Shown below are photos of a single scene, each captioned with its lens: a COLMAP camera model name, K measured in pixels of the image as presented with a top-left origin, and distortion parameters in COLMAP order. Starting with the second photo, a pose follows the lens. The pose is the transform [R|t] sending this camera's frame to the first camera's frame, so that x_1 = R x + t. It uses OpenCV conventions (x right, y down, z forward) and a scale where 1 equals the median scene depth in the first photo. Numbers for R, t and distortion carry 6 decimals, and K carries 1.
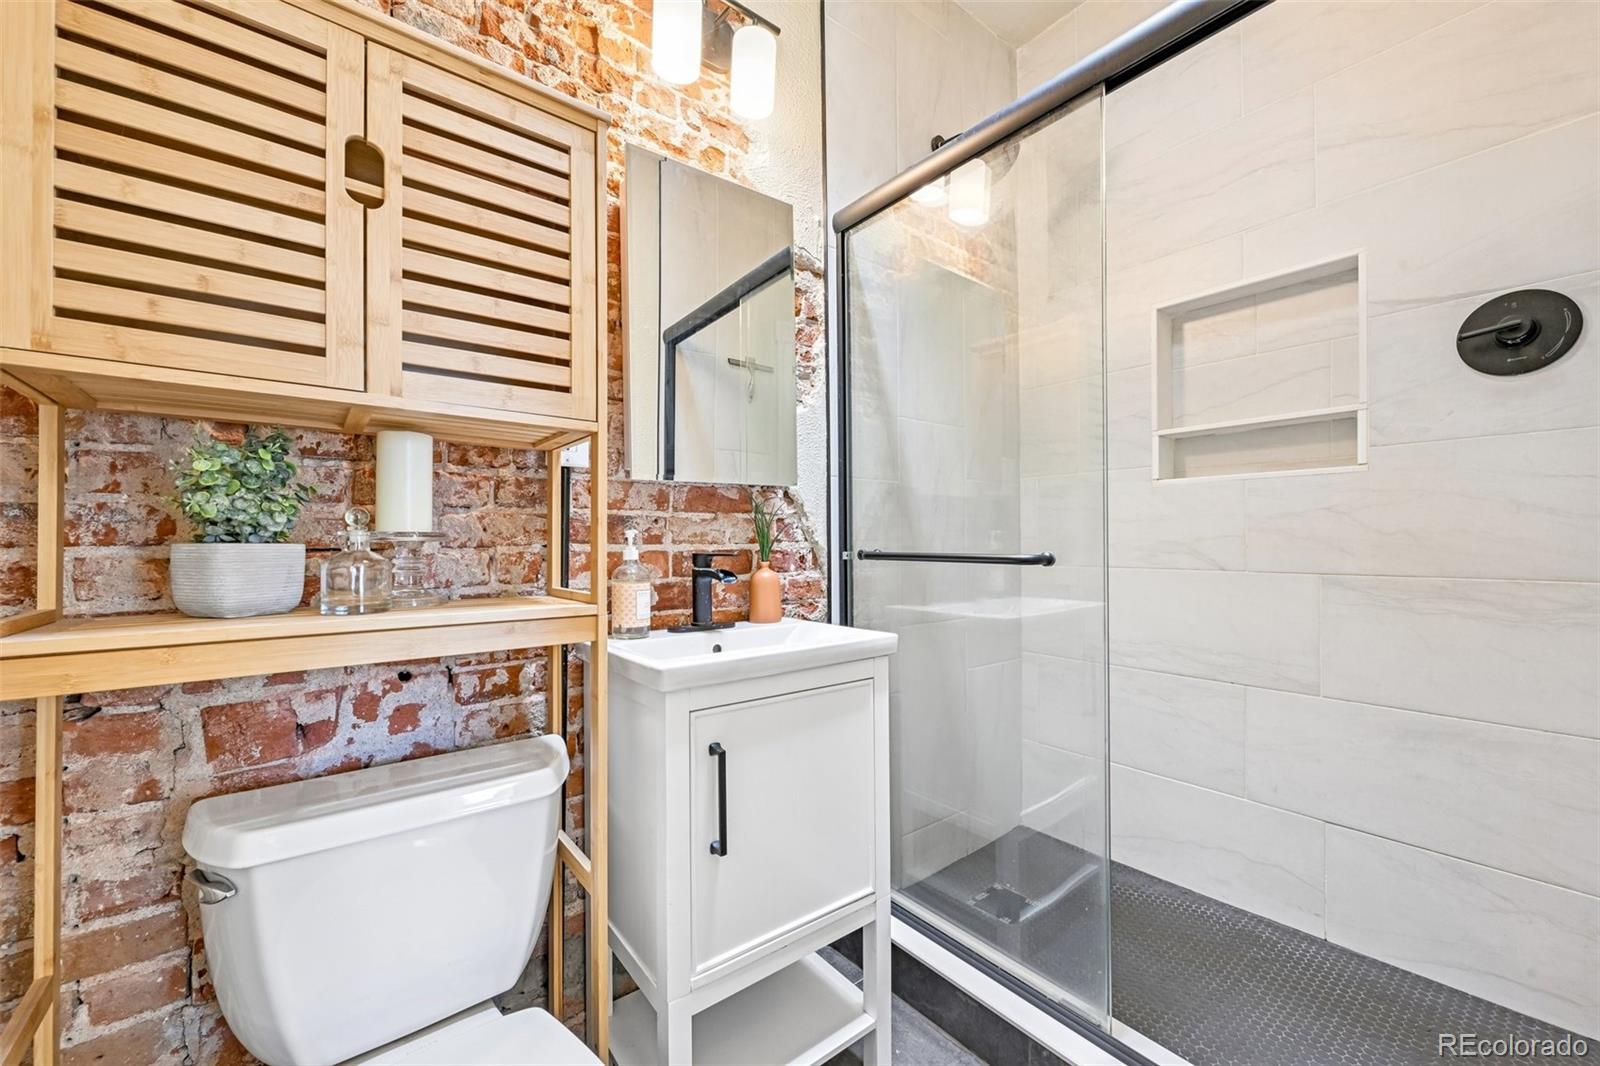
lens RADIAL K [[620.0, 0, 801.3], [0, 620.0, 535.7], [0, 0, 1]] dist [-0.000213, -0.000307]
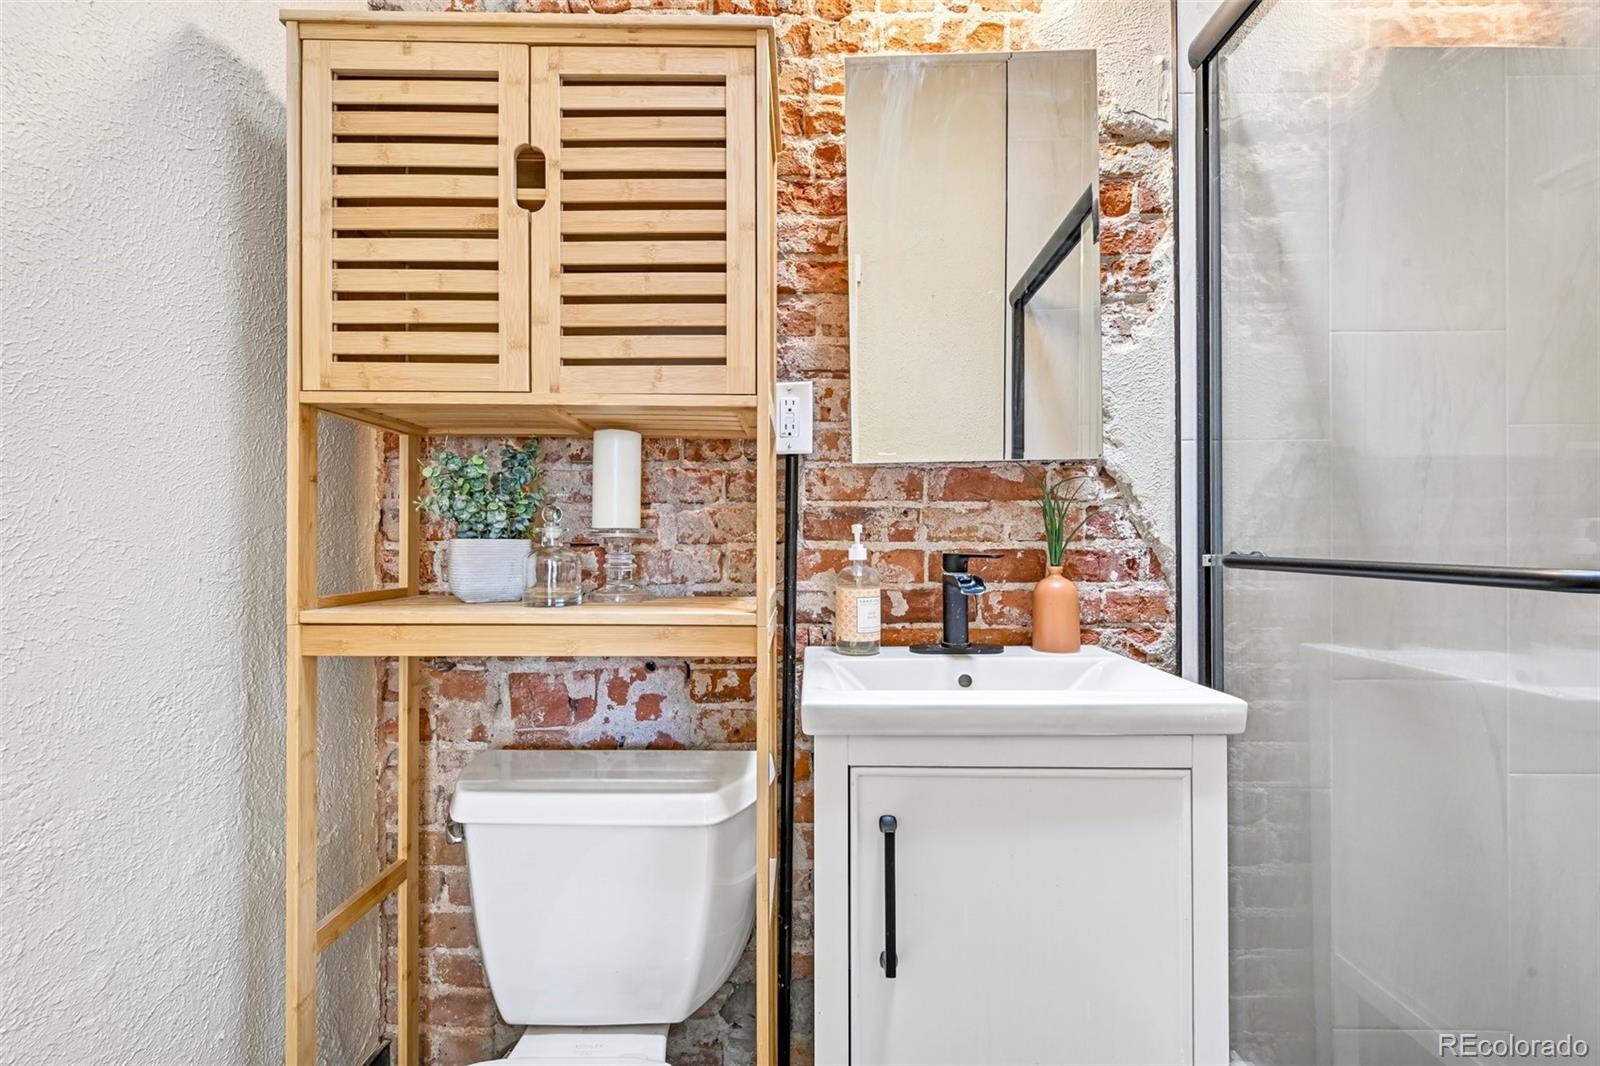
lens RADIAL K [[619.9, 0, 811.3], [0, 619.9, 537.8], [0, 0, 1]] dist [0.001429, 0.000321]
pose [[0.786038, 0.001324, -0.618177, 0.209295], [0.003632, 0.999971, 0.006759, 0.003505], [0.618168, -0.007558, 0.786010, 0.332126]]
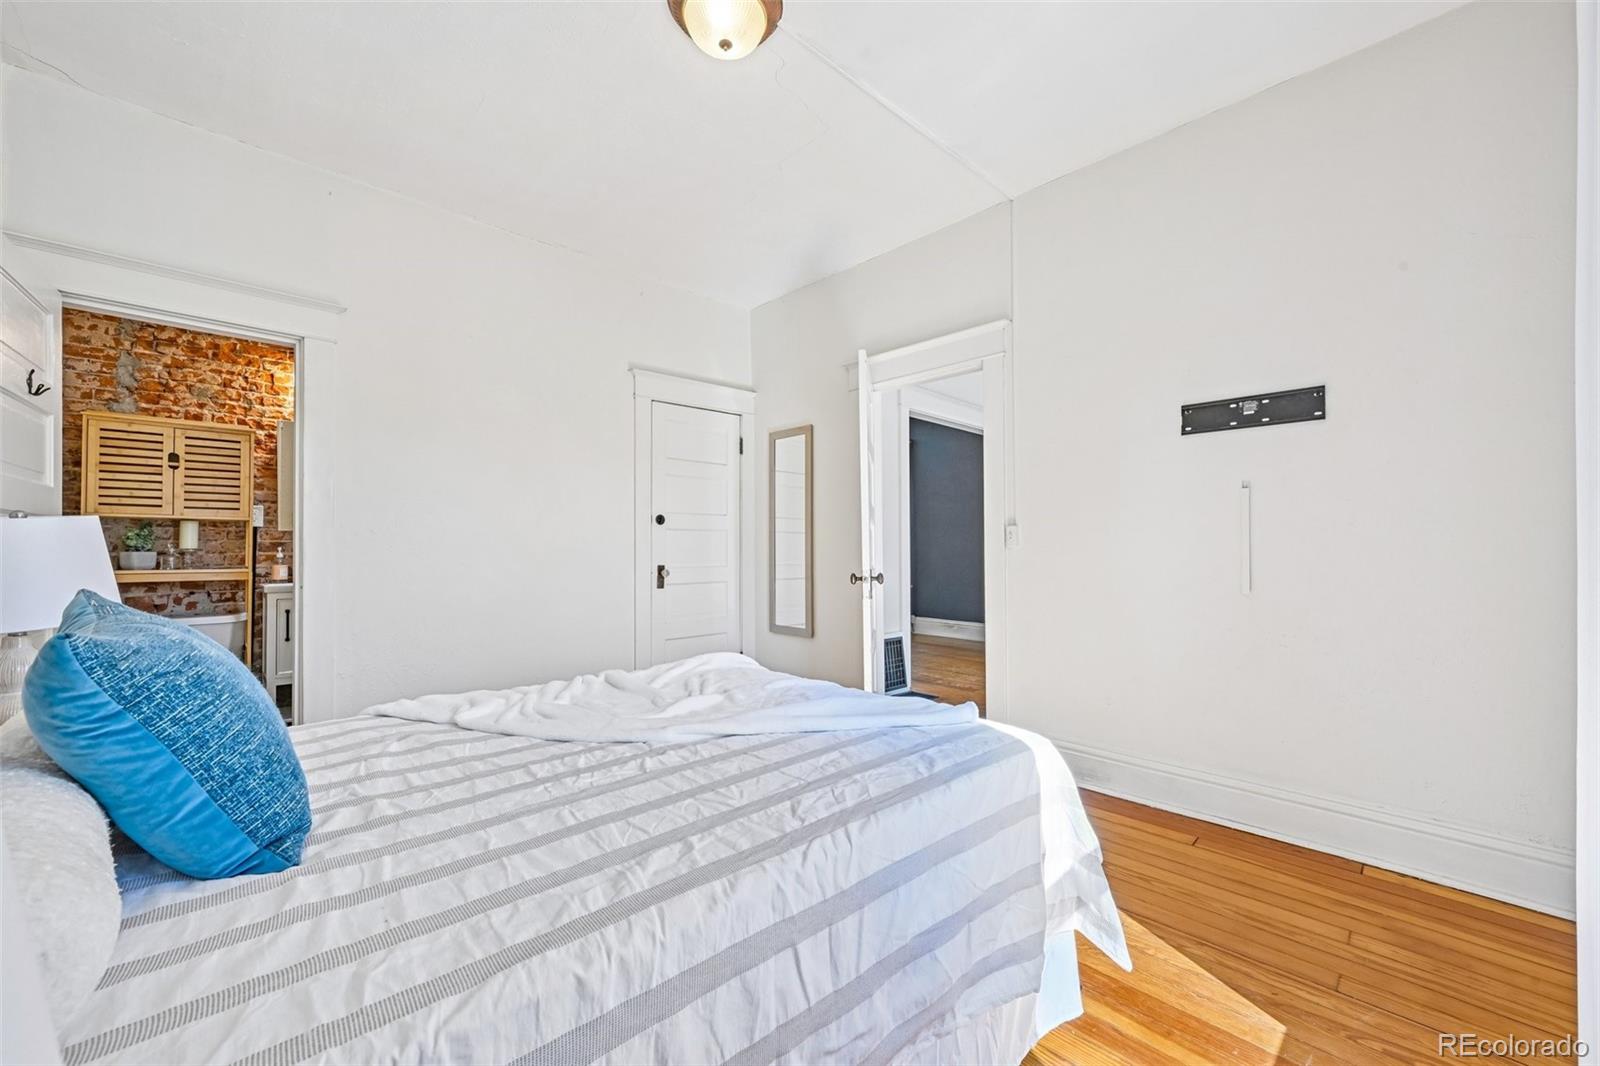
lens RADIAL K [[620.0, 0, 801.3], [0, 620.0, 535.7], [0, 0, 1]] dist [-0.000213, -0.000307]
pose [[0.994207, -0.000540, 0.107484, 2.069765], [0.002254, 0.999872, -0.015831, -0.012869], [-0.107462, 0.015981, 0.994081, -2.436913]]
